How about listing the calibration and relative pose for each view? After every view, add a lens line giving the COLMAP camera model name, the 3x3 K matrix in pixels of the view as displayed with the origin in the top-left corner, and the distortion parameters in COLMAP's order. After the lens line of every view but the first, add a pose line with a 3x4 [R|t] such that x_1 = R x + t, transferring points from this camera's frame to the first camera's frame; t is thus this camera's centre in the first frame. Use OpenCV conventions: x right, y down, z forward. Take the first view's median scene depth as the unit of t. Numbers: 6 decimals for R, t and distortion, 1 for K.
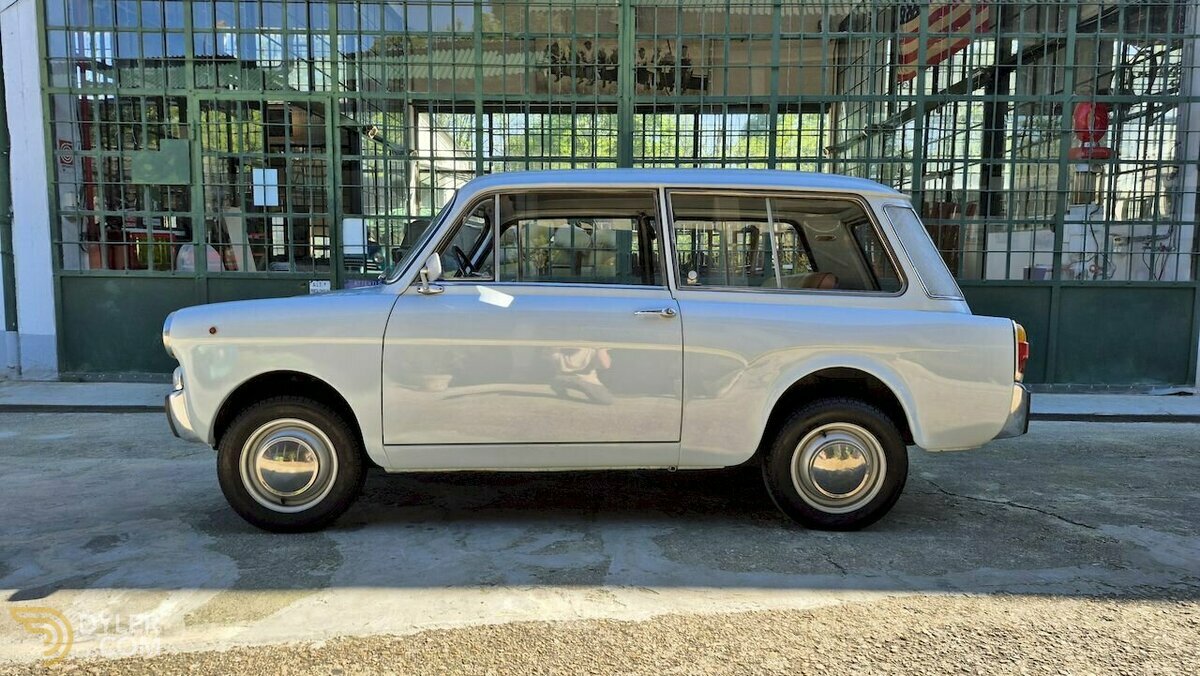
lens RADIAL K [[842.4, 0, 599.5], [0, 842.4, 333.0], [0, 0, 1]] dist [0.104264, -0.140992]
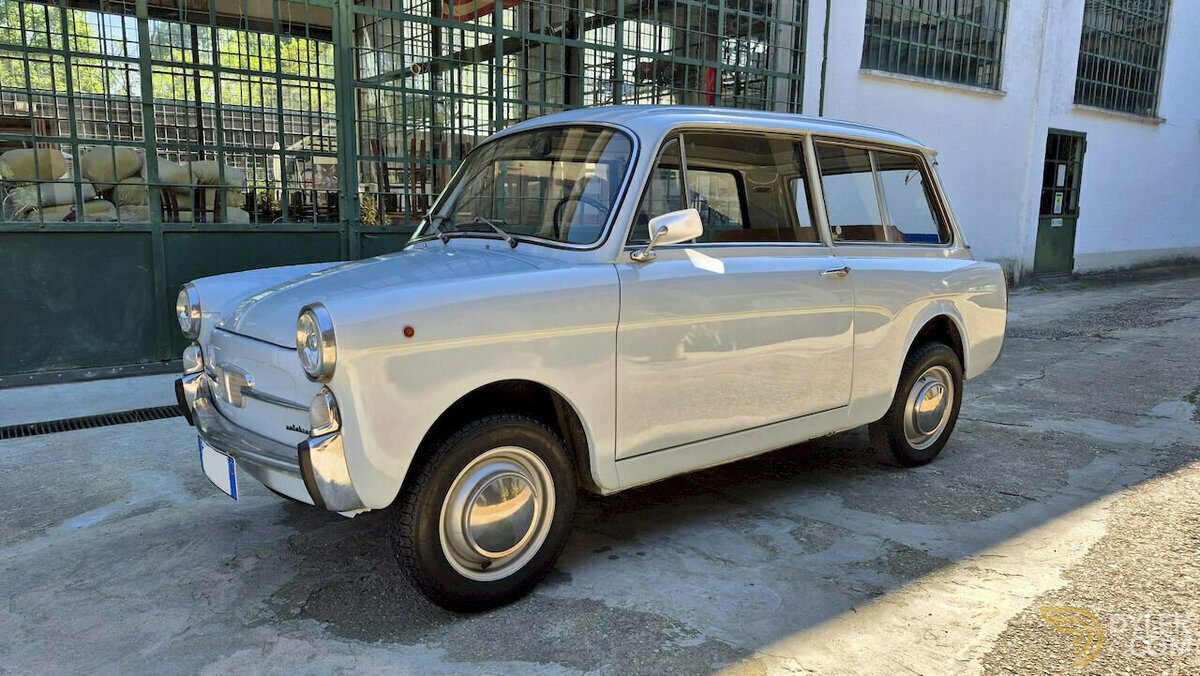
lens RADIAL K [[842.4, 0, 599.5], [0, 842.4, 333.0], [0, 0, 1]] dist [0.104264, -0.140992]
pose [[0.796222, -0.089406, 0.598363, -0.718812], [0.049788, 0.995349, 0.082471, -0.047031], [-0.602953, -0.035874, 0.796970, 0.408116]]
